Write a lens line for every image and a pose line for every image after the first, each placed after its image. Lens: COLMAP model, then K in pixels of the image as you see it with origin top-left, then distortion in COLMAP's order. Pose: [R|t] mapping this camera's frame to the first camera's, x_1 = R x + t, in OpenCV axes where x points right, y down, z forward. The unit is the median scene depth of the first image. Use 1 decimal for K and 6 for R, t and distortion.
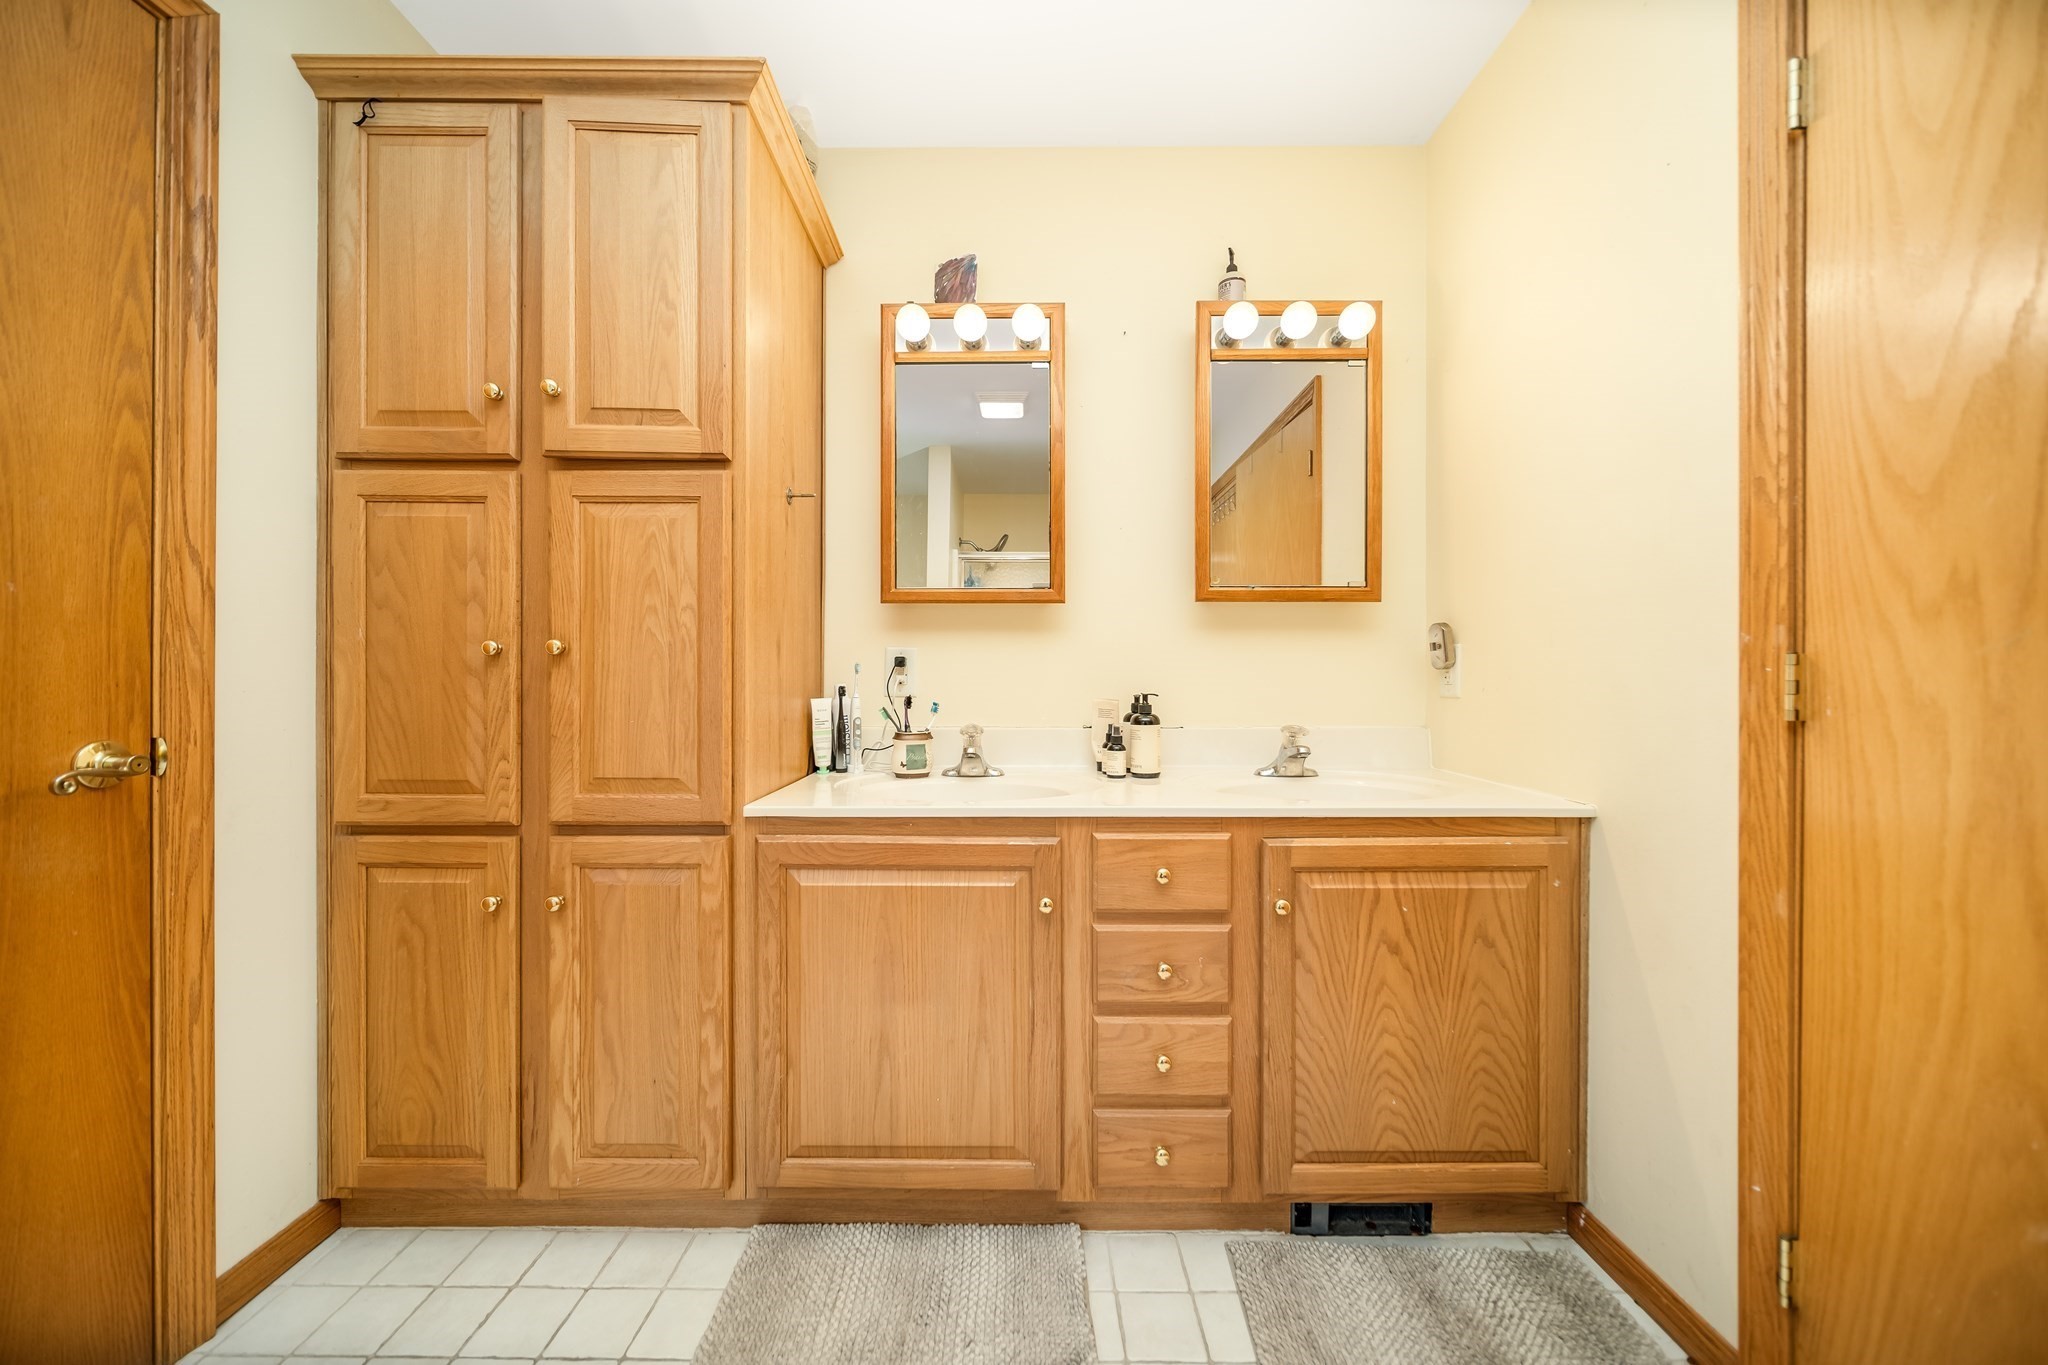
lens RADIAL K [[712.8, 0, 1016.3], [0, 712.8, 679.1], [0, 0, 1]] dist [-0.003065, -0.000163]
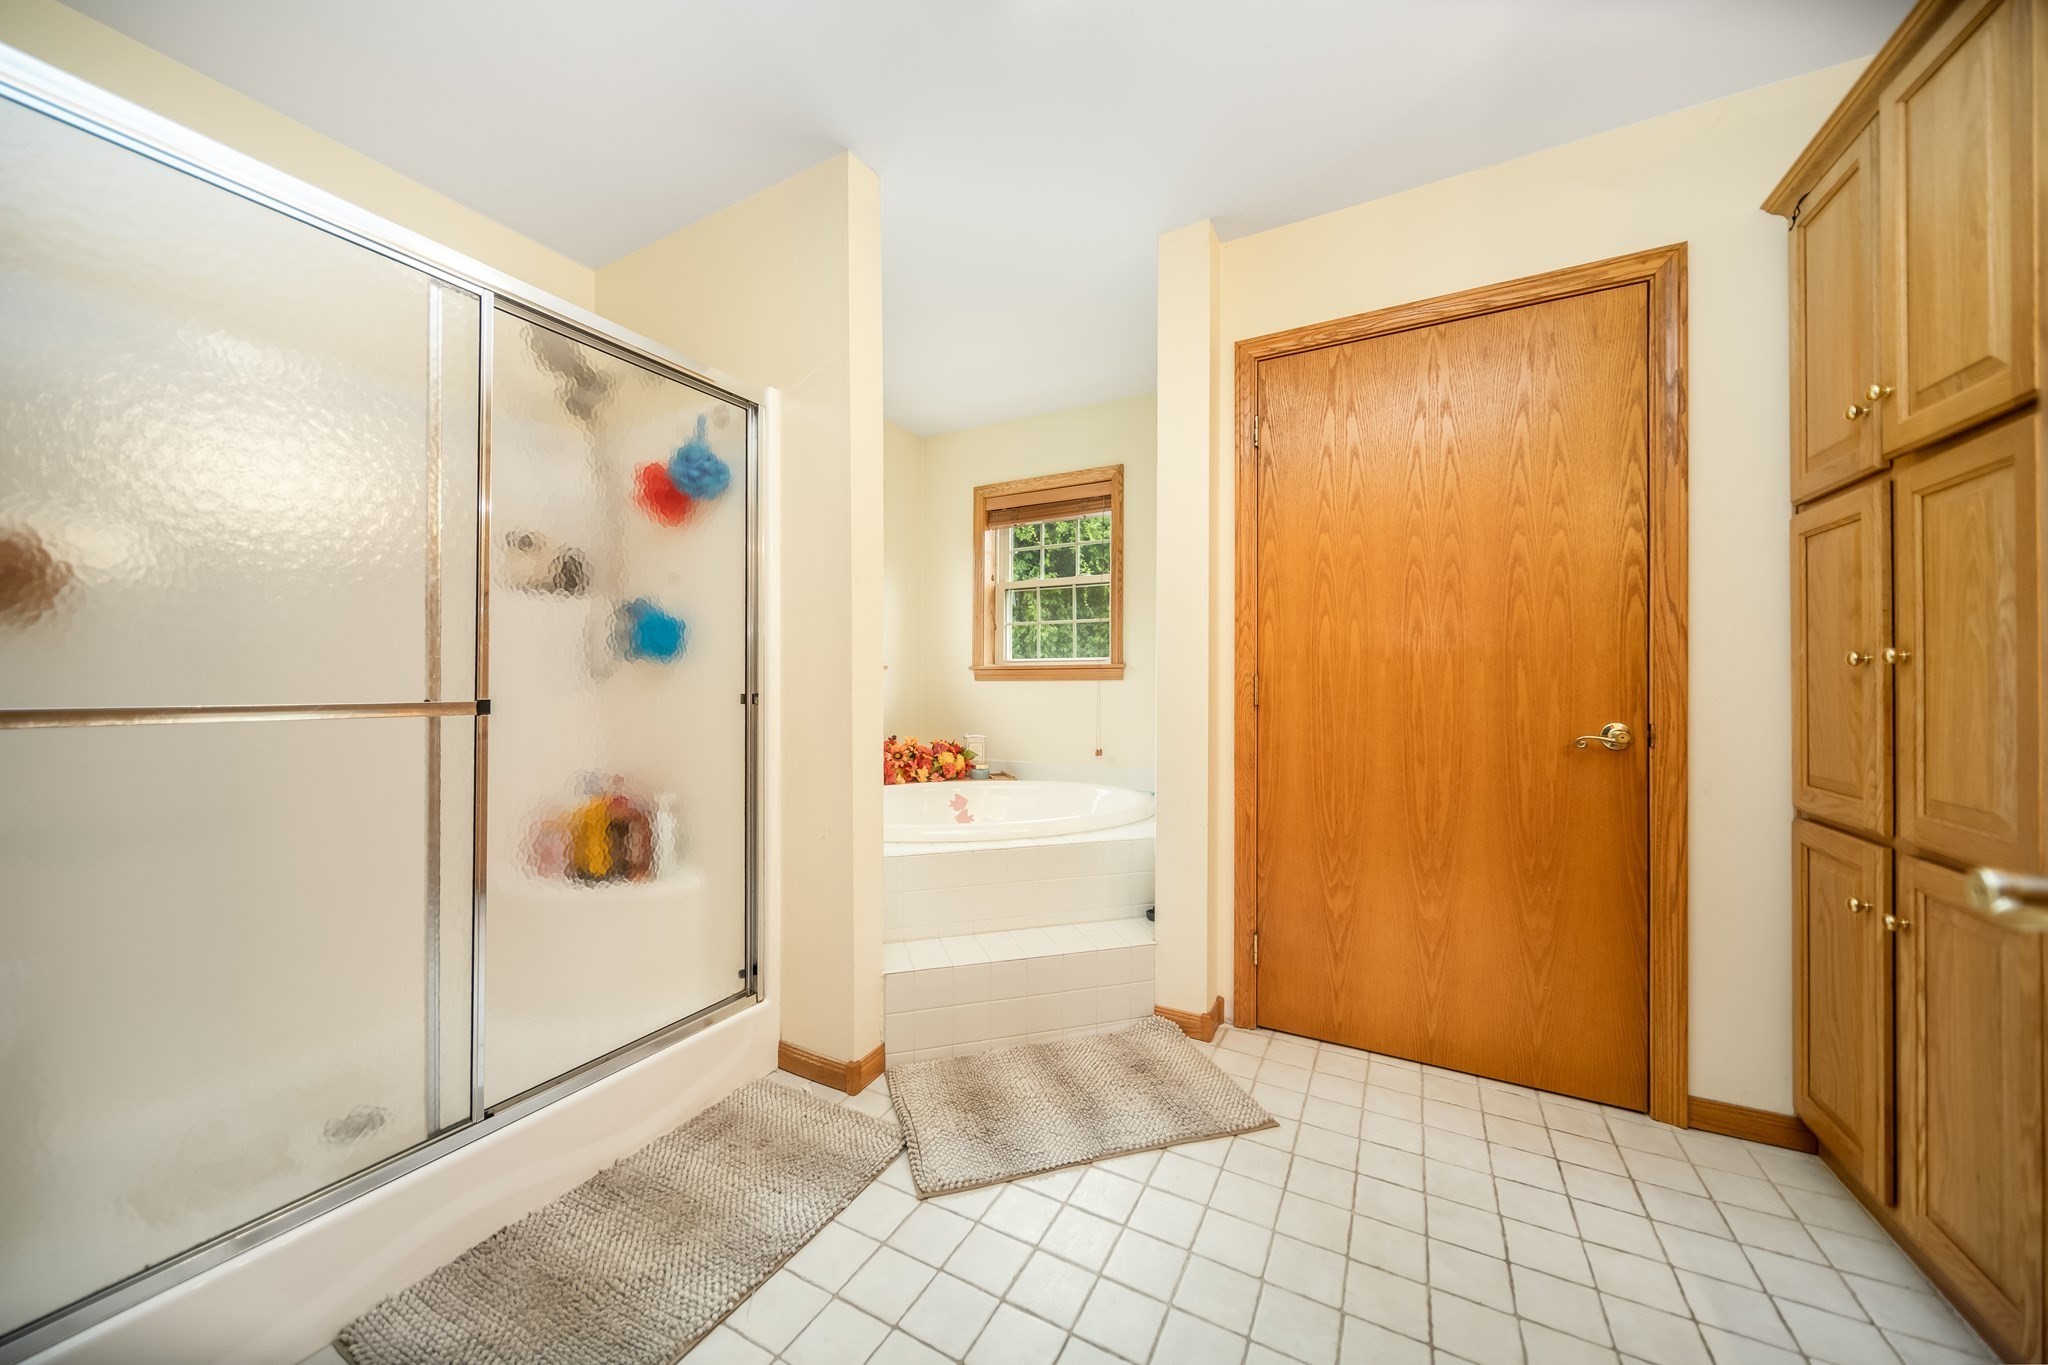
lens RADIAL K [[712.8, 0, 1019.7], [0, 712.8, 680.2], [0, 0, 1]] dist [-0.003065, -0.000163]
pose [[-0.461424, -0.006079, -0.887159, 0.745957], [-0.002752, 0.999982, -0.005421, -0.003817], [0.887176, -0.000060, -0.461432, 0.392575]]
